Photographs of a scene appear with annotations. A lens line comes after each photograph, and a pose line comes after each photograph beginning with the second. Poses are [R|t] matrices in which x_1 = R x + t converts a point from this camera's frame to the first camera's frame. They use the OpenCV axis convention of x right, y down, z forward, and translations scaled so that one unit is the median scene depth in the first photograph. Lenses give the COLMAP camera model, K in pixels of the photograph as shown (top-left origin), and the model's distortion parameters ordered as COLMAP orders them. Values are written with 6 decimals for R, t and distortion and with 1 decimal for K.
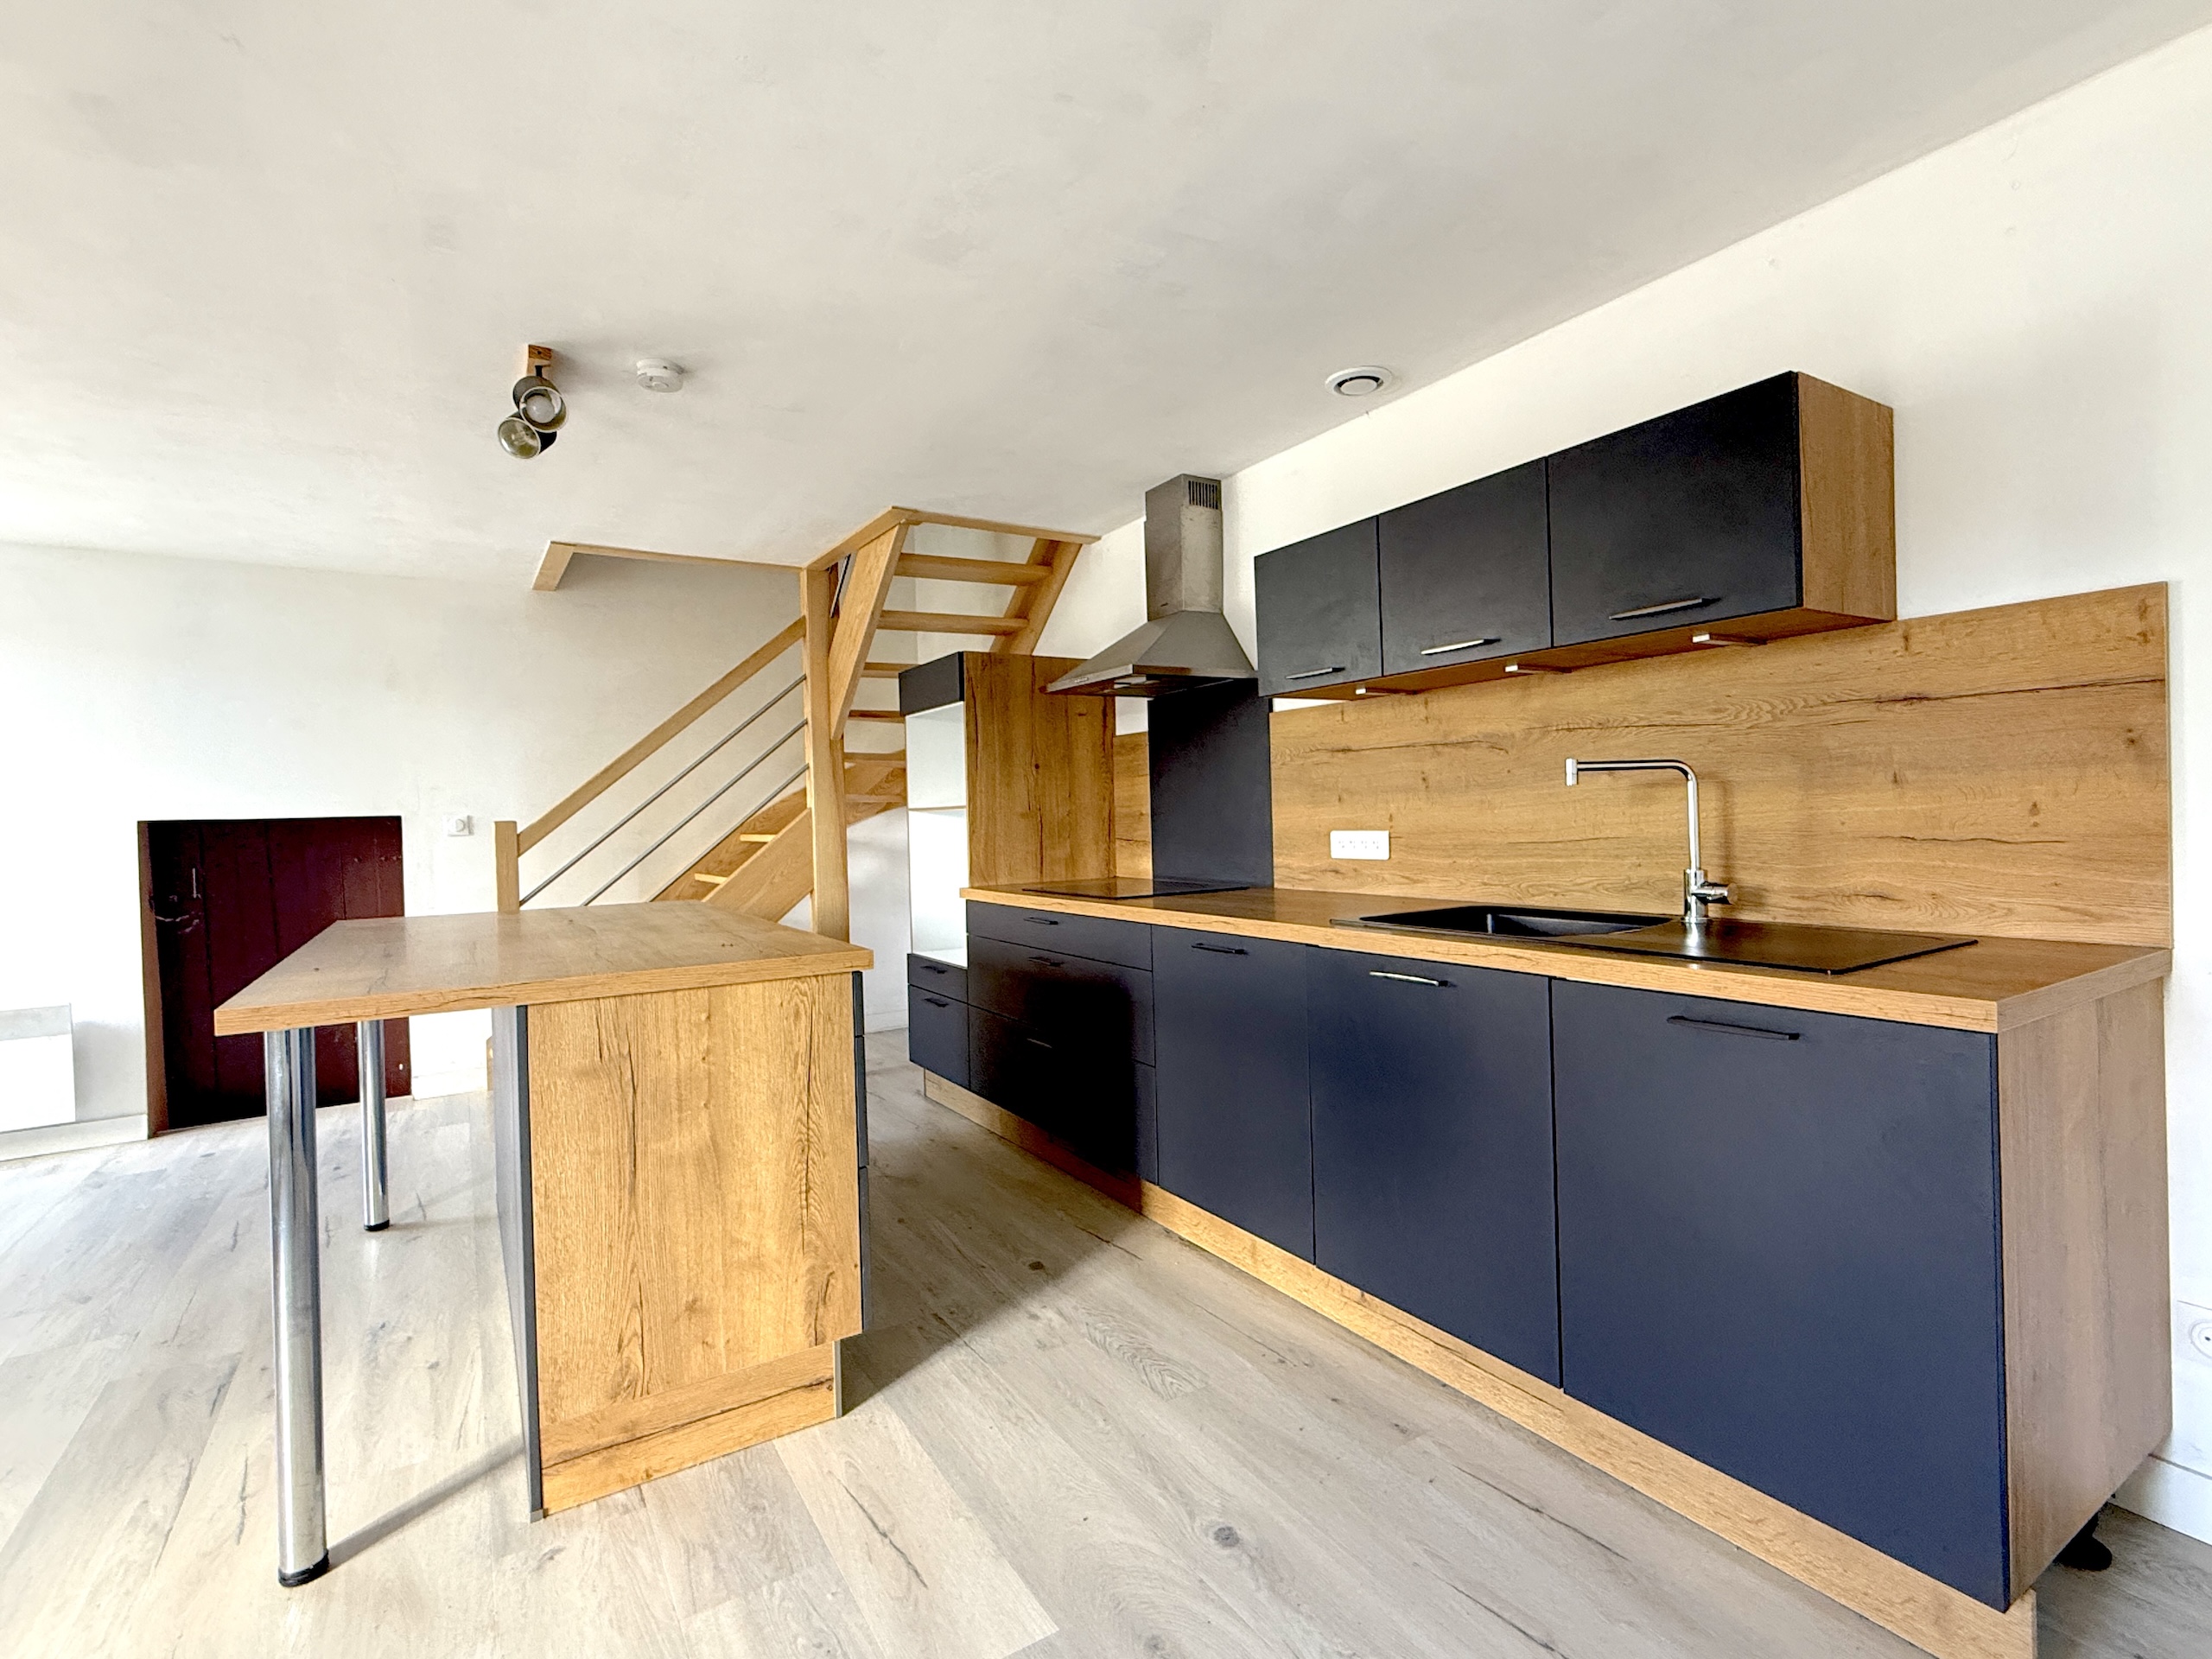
lens RADIAL K [[1031.8, 0, 1096.7], [0, 1031.8, 829.2], [0, 0, 1]] dist [-0.003425, -0.000850]
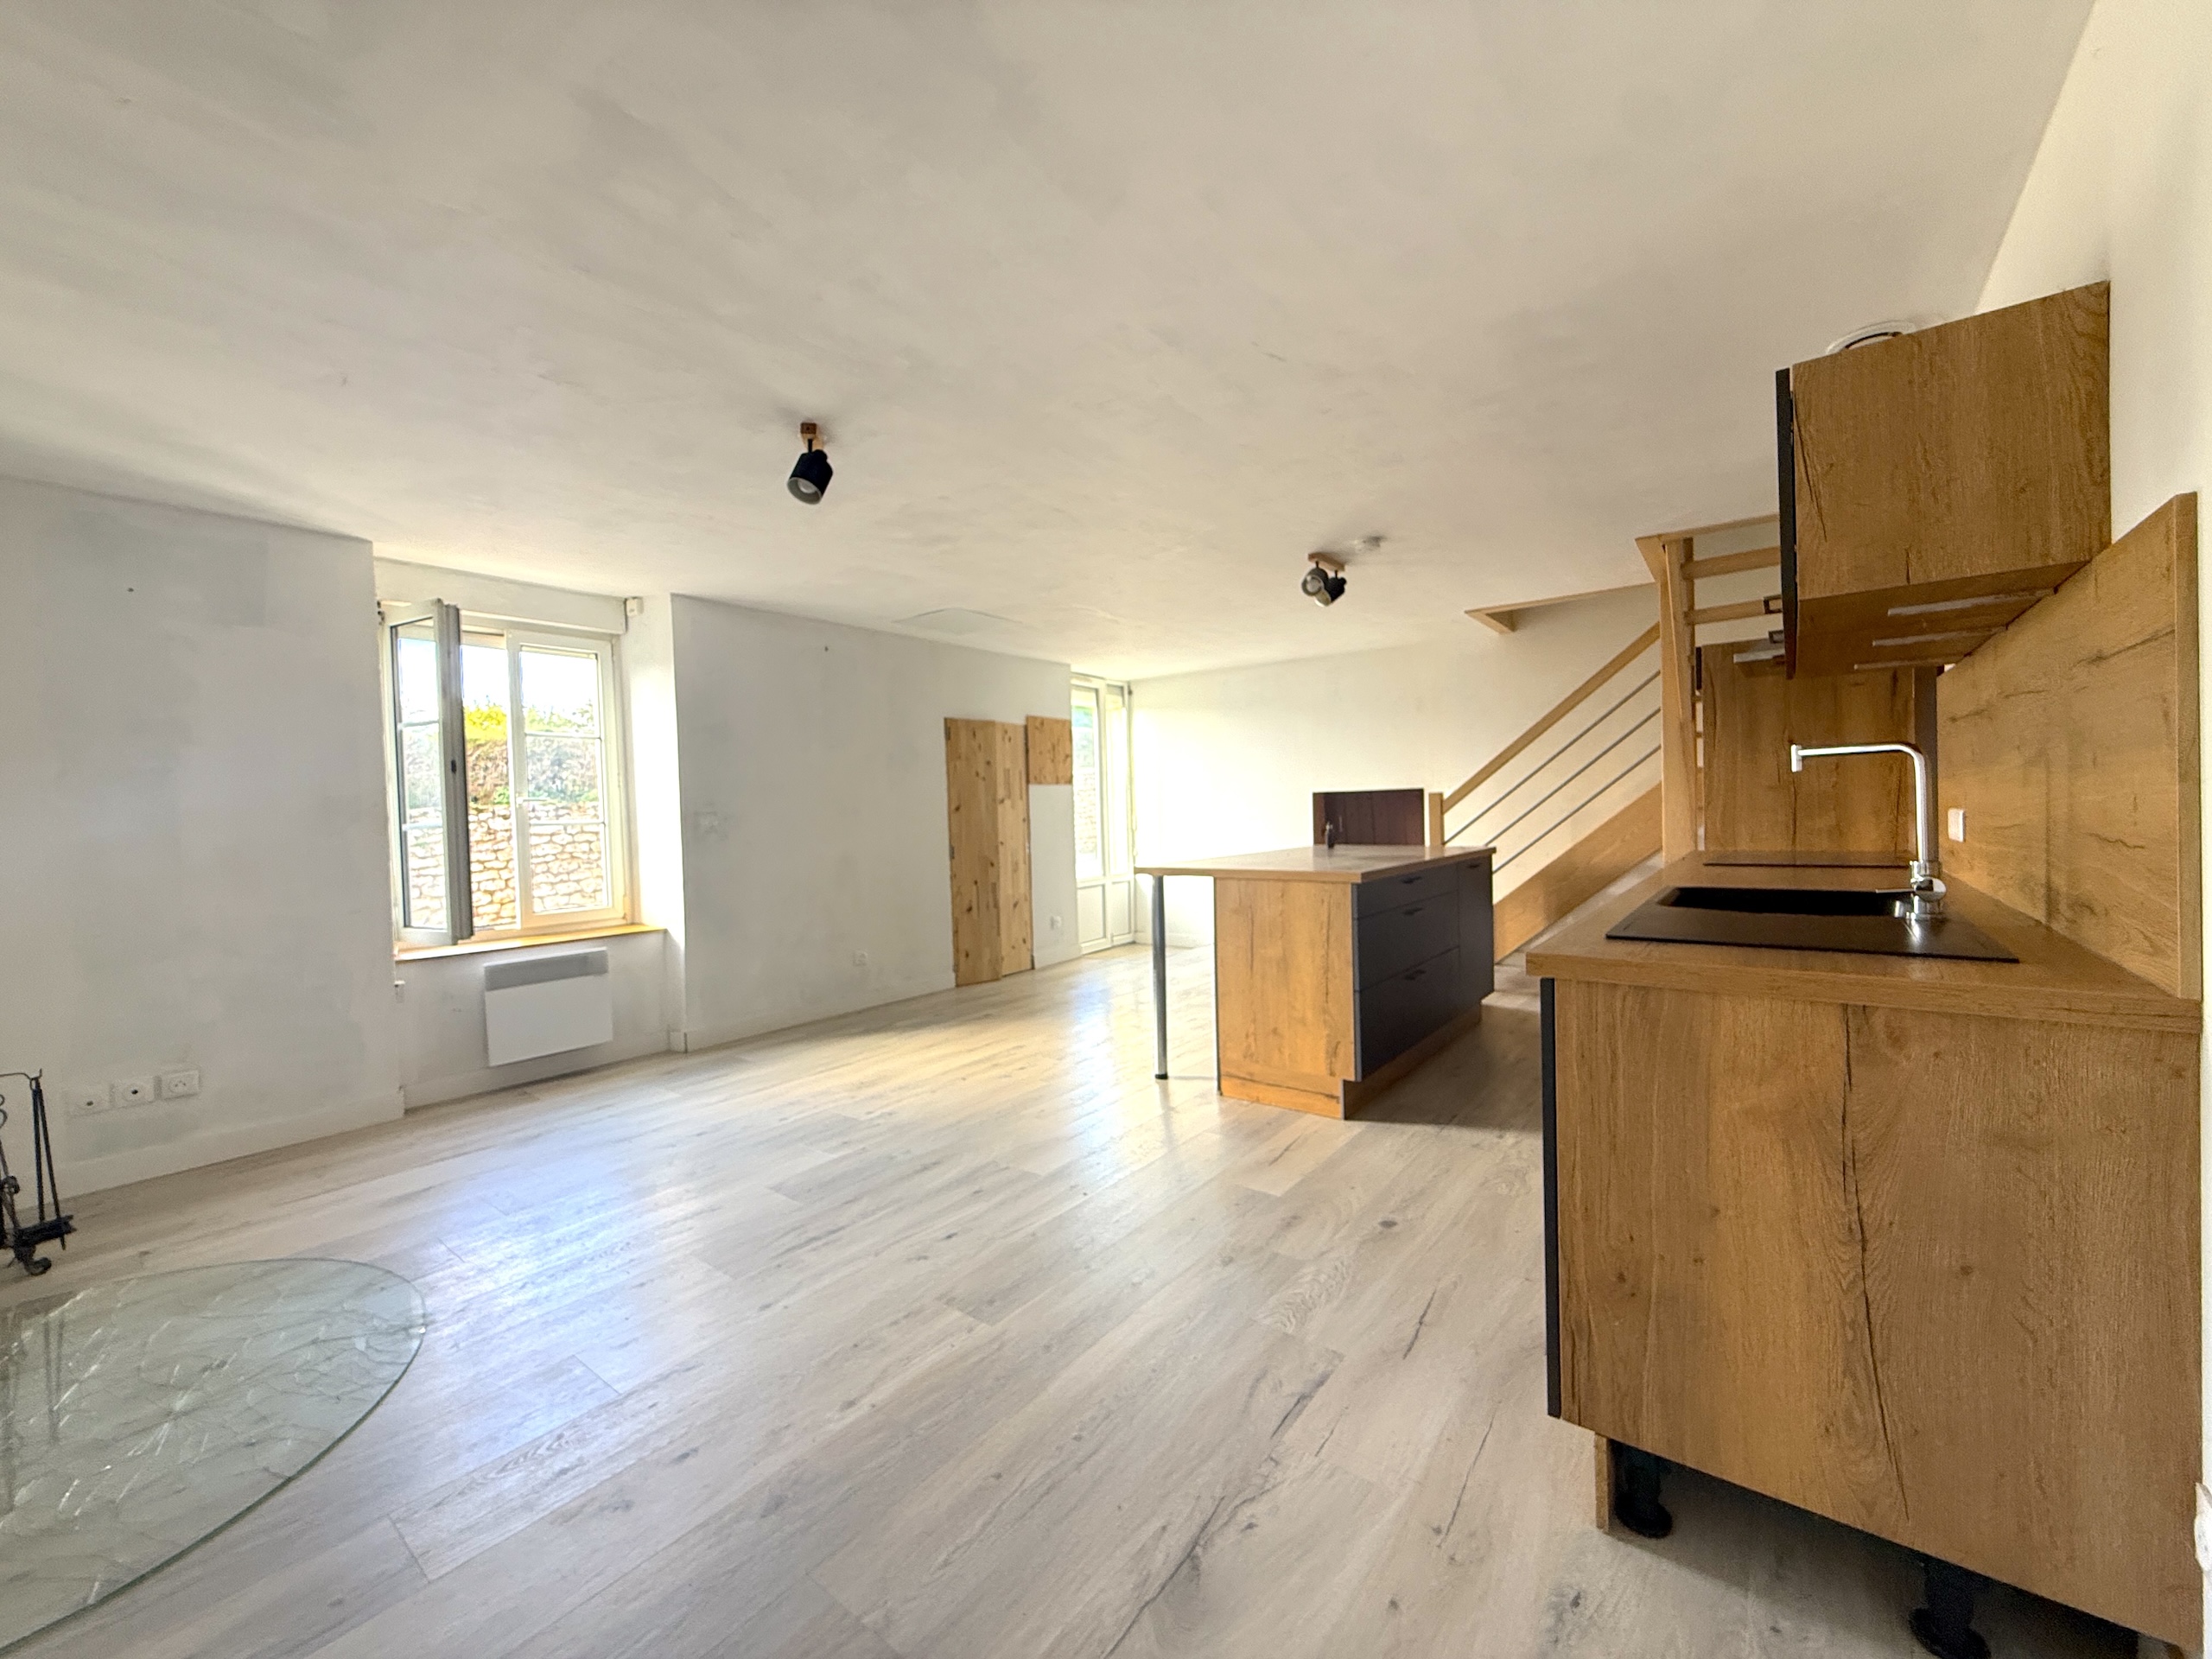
lens RADIAL K [[875.9, 0, 1099.9], [0, 875.9, 826.9], [0, 0, 1]] dist [-0.000621, 0.000077]
pose [[0.344914, 0.037401, -0.937889, 0.967428], [0.006332, 0.999090, 0.042170, -0.026663], [0.938613, -0.020483, 0.344363, 0.046373]]
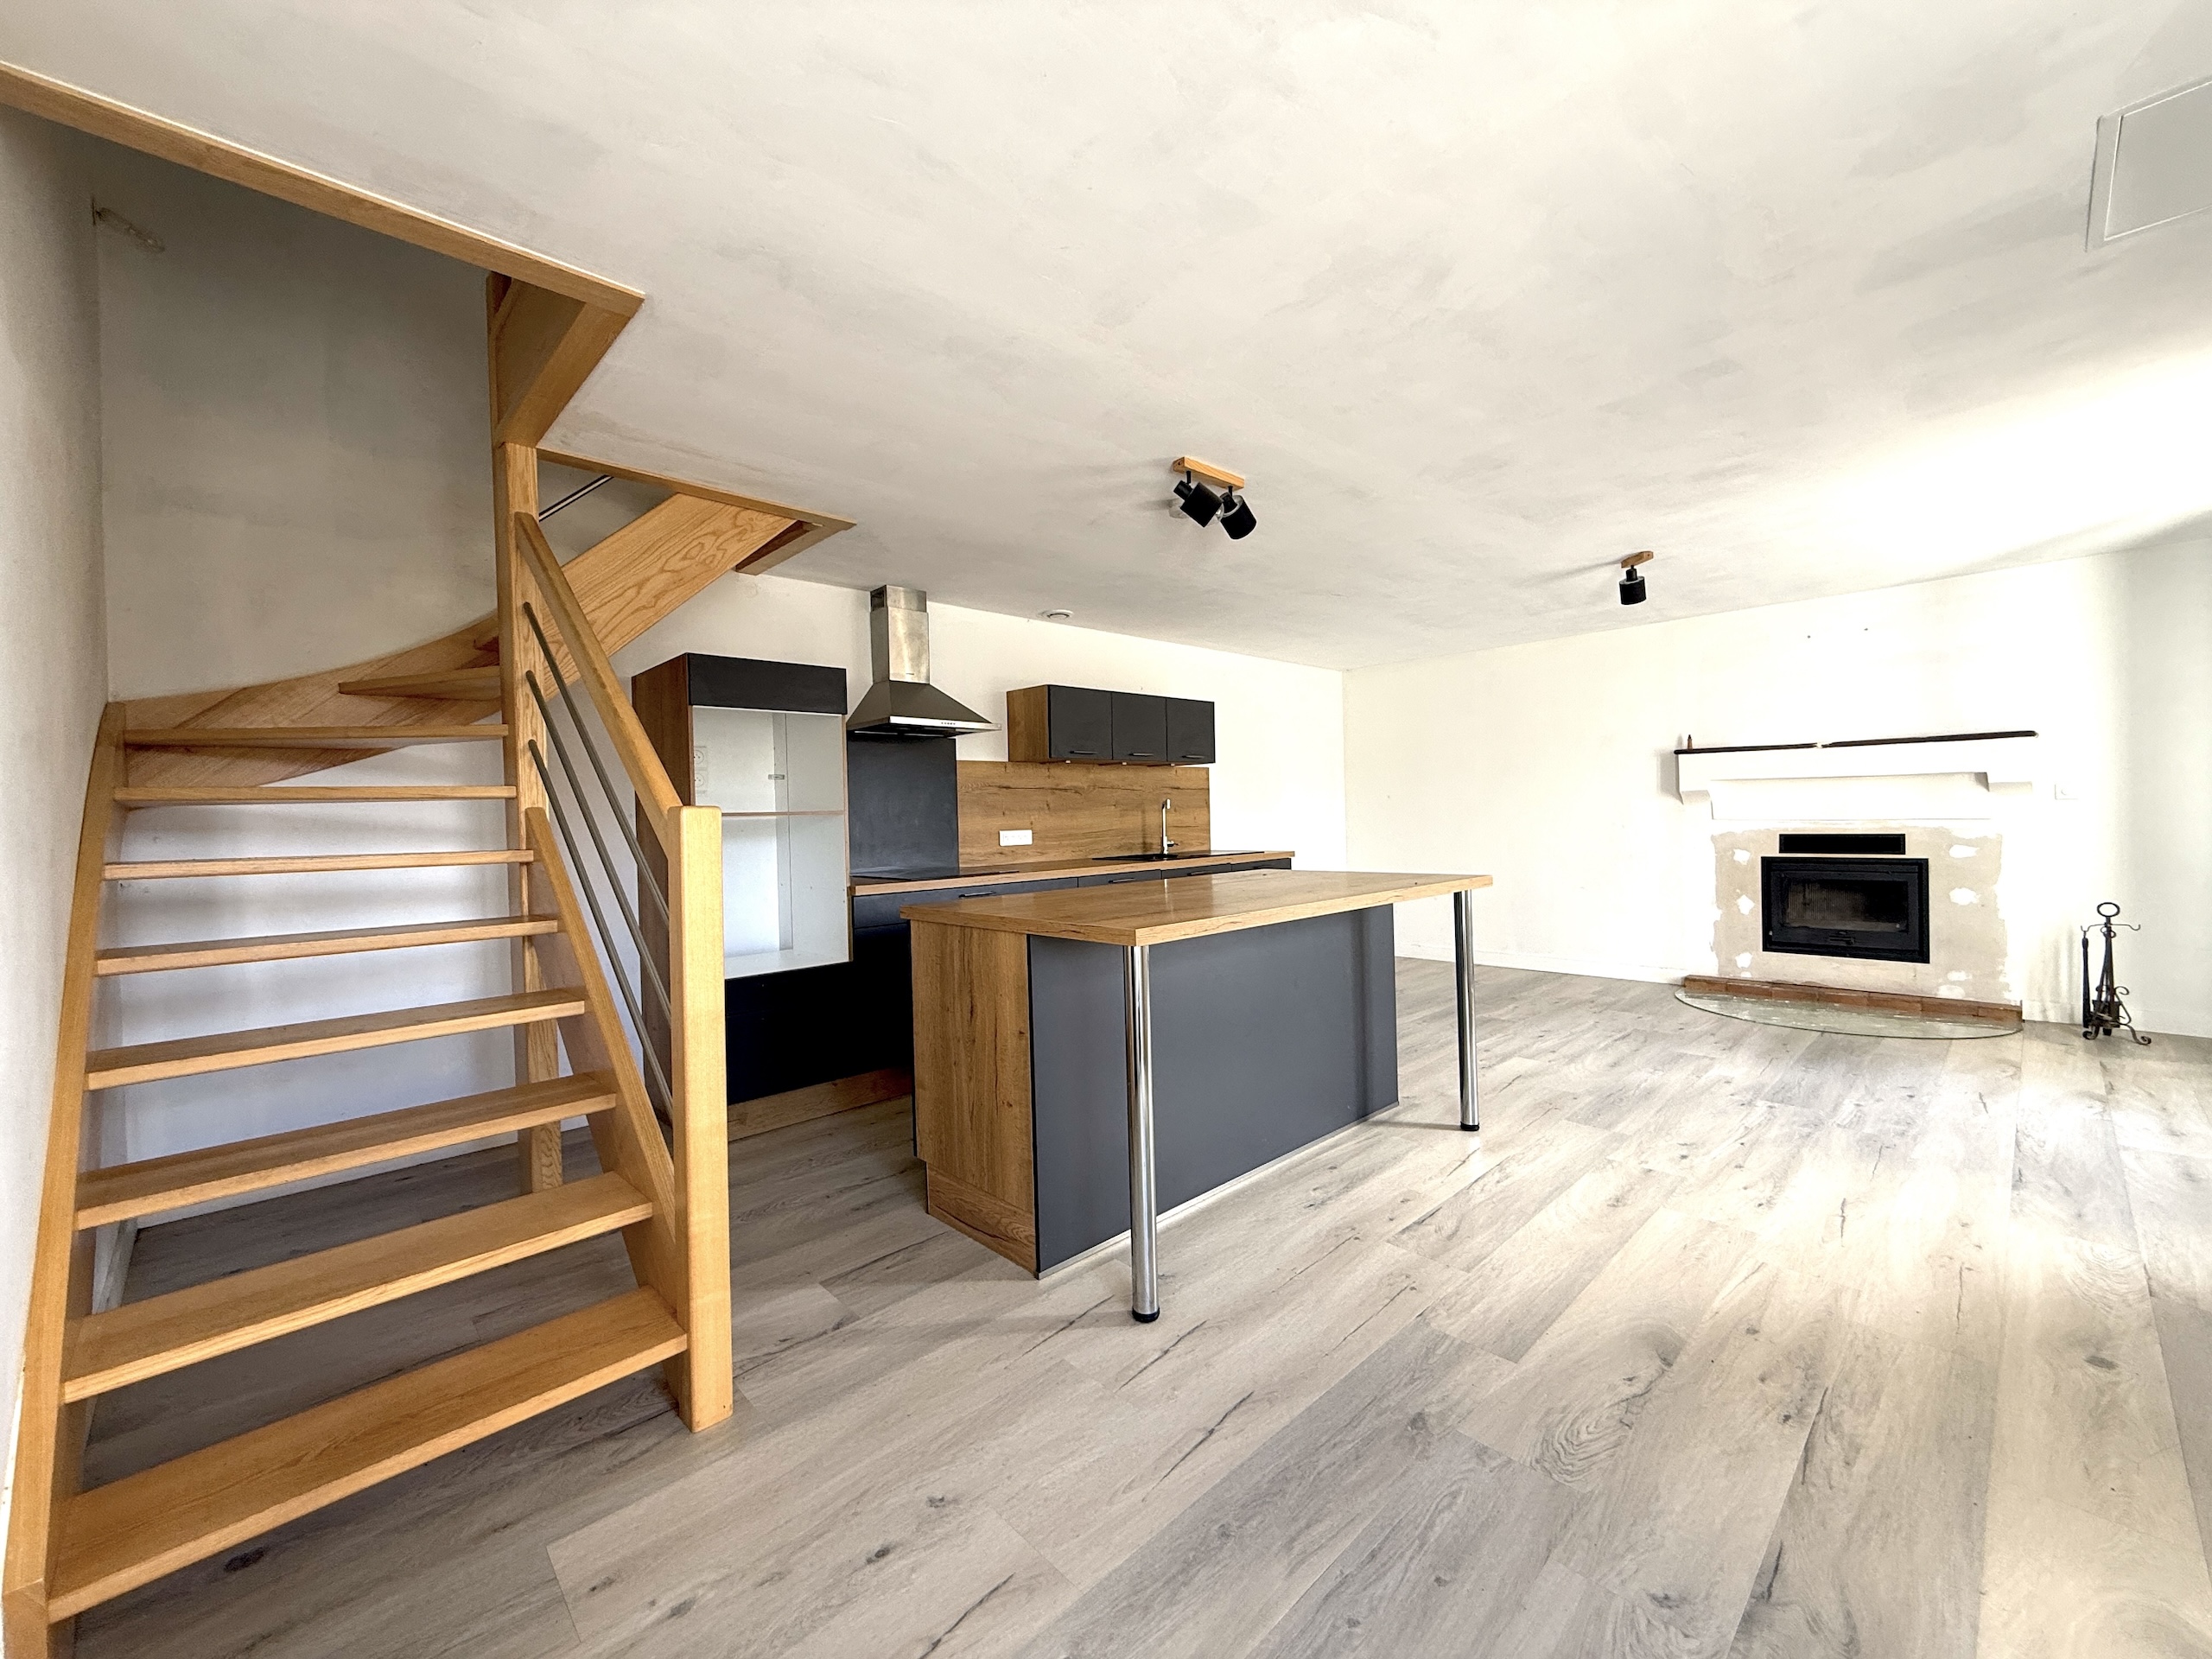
lens RADIAL K [[875.9, 0, 1104.2], [0, 875.9, 824.3], [0, 0, 1]] dist [-0.000621, 0.000077]
pose [[-0.192511, 0.020152, 0.981088, -1.891546], [0.044462, 0.998941, -0.011795, 0.022753], [-0.980287, 0.041350, -0.193203, 1.594681]]
